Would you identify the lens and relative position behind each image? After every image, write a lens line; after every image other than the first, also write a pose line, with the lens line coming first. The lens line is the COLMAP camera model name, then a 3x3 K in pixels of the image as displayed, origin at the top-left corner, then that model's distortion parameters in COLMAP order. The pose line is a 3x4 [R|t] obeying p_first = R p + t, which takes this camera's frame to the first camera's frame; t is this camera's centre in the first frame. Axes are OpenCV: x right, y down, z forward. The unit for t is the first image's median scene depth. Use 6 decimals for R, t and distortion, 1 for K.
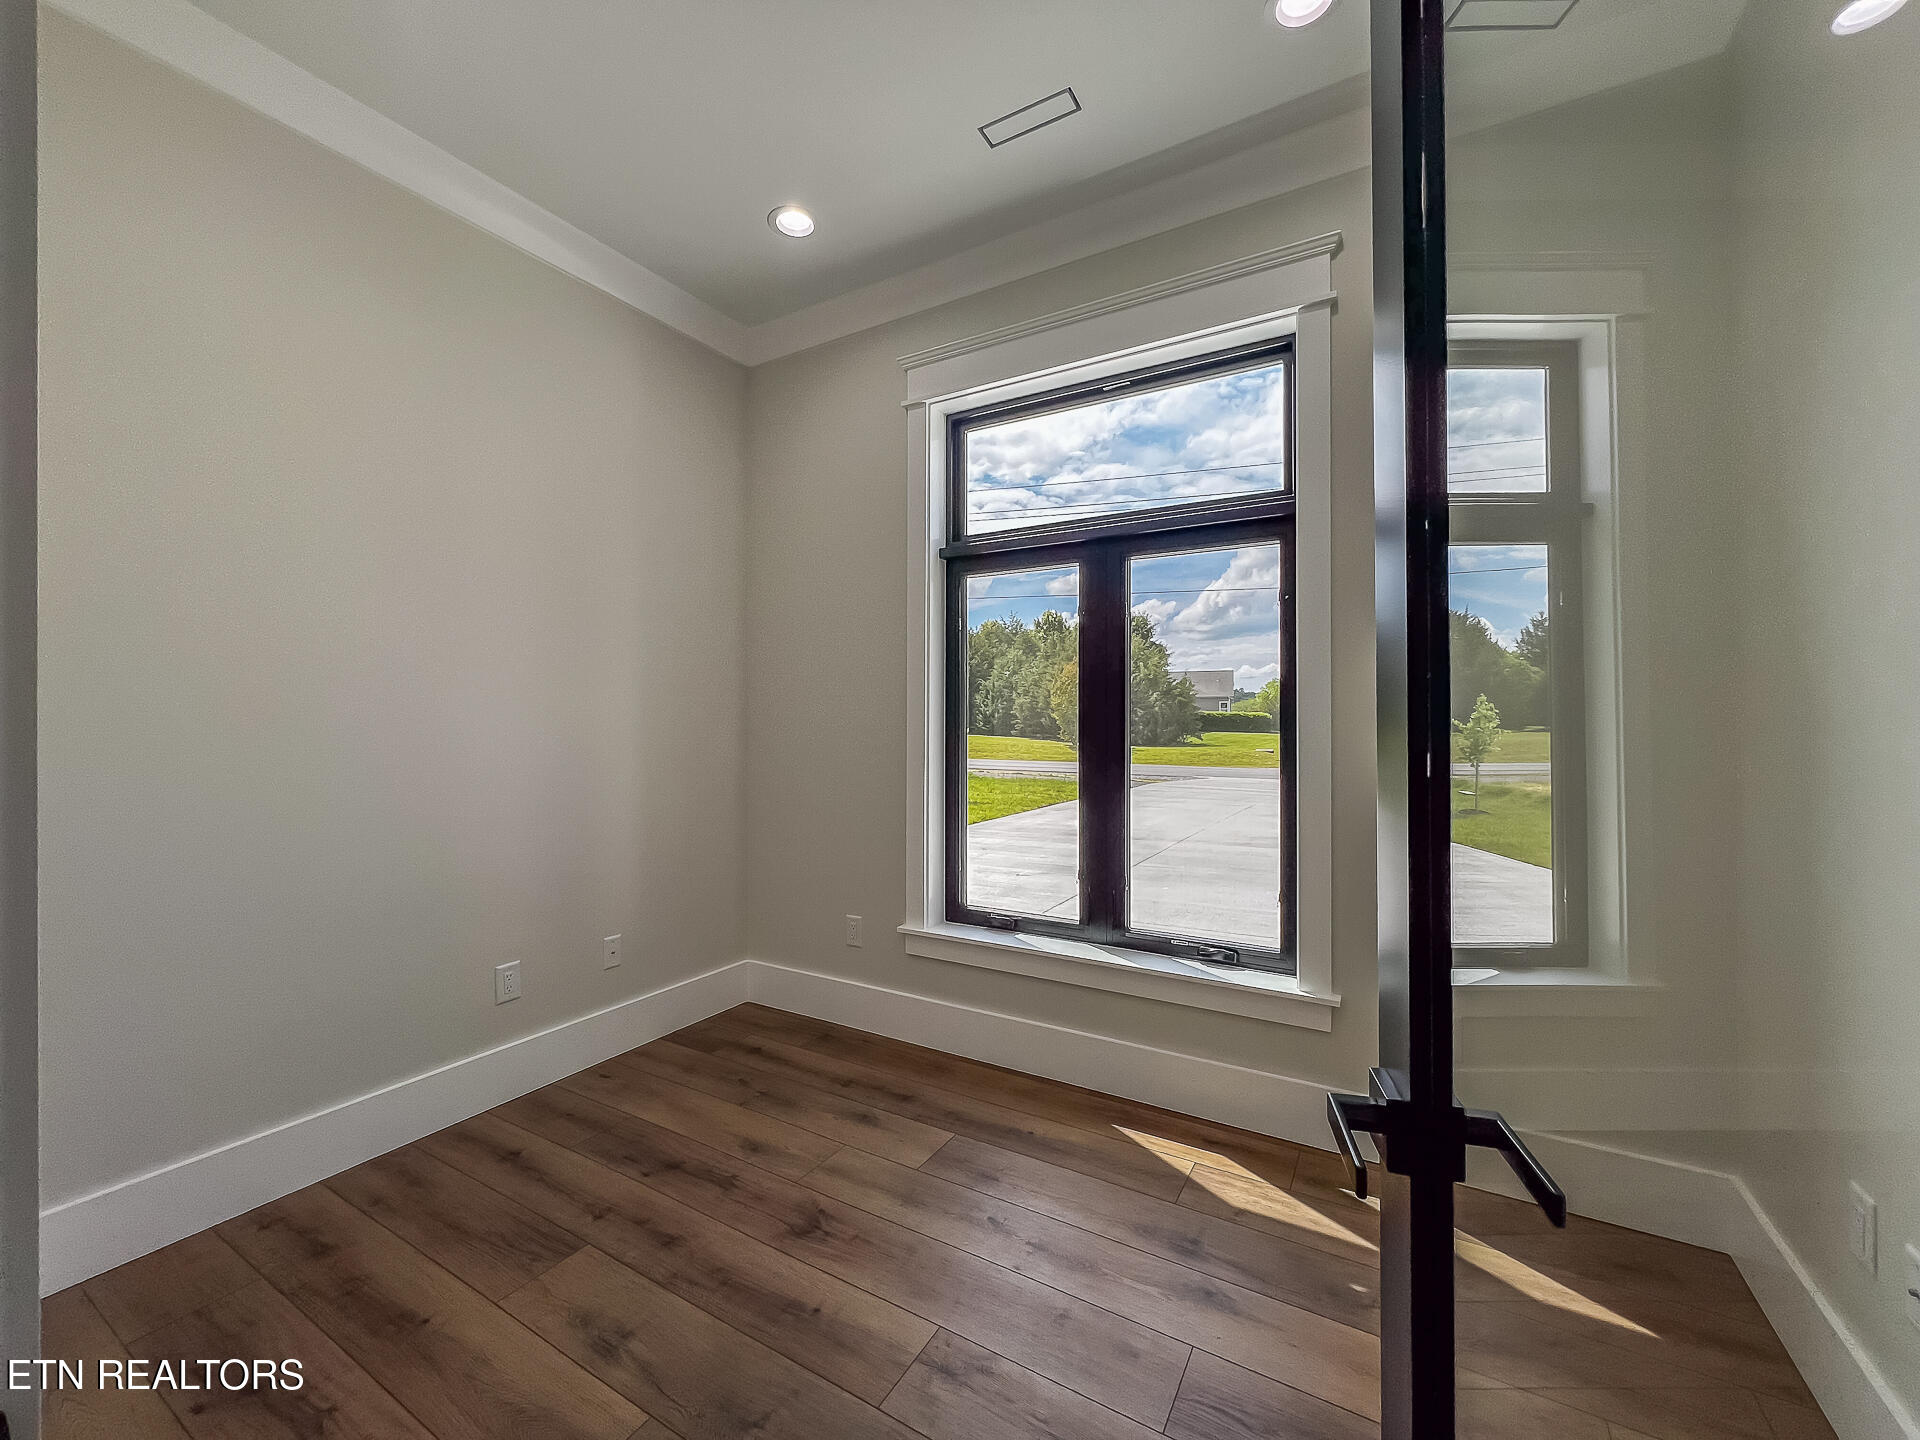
lens RADIAL K [[770.5, 0, 959.1], [0, 770.5, 724.8], [0, 0, 1]] dist [-0.004379, 0.001505]
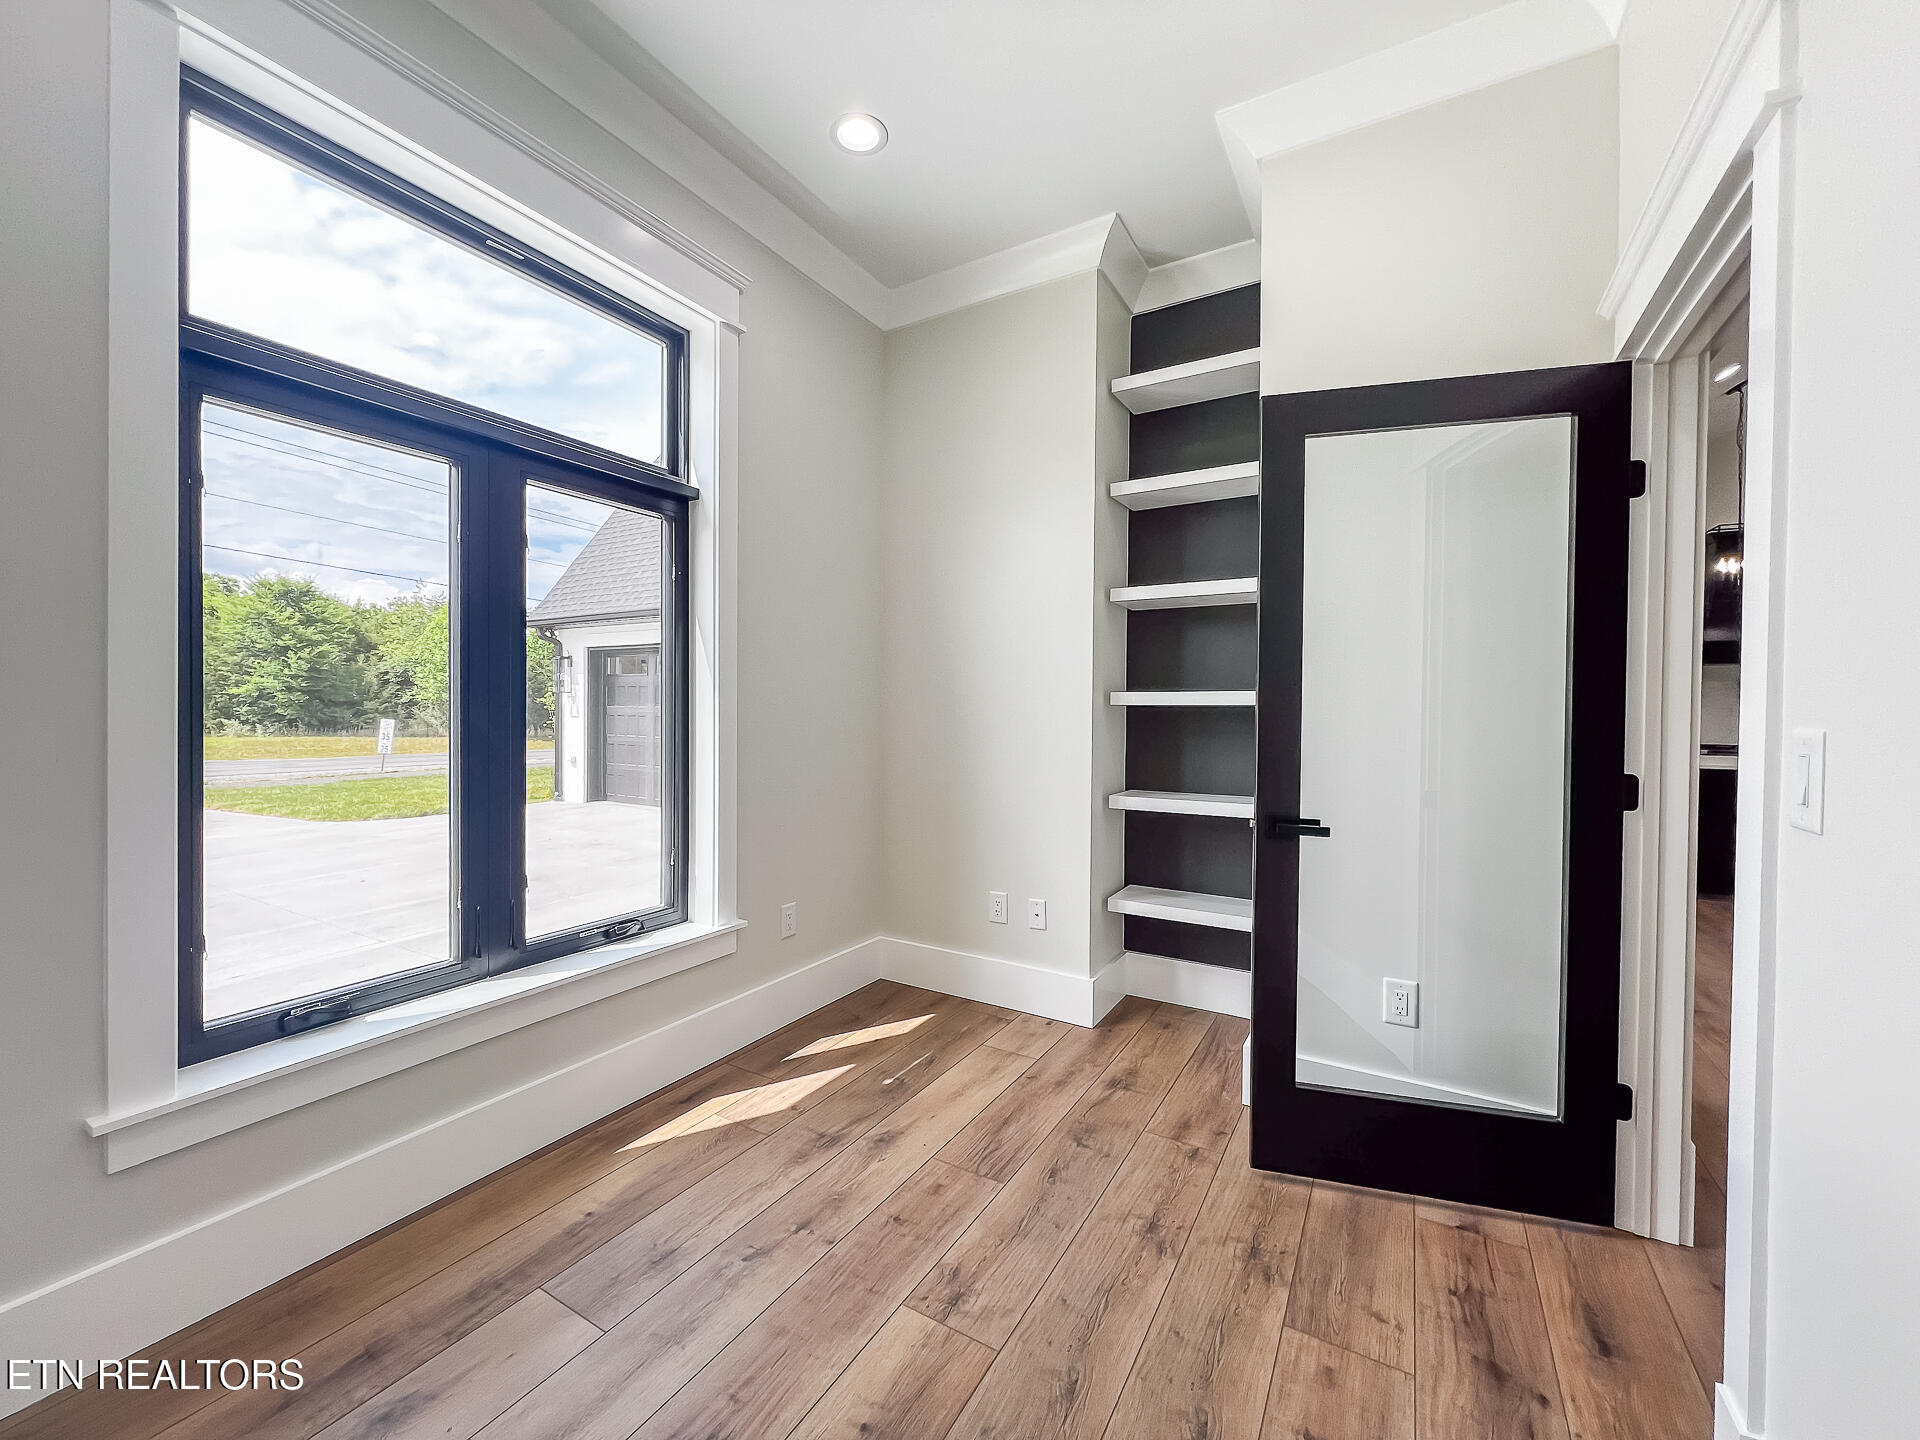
lens RADIAL K [[770.5, 0, 941.7], [0, 770.5, 721.4], [0, 0, 1]] dist [-0.004379, 0.001505]
pose [[0.005901, -0.015267, 0.999866, -0.653594], [-0.003043, 0.999879, 0.015285, 0.022584], [-0.999978, -0.003133, 0.005854, 0.630161]]
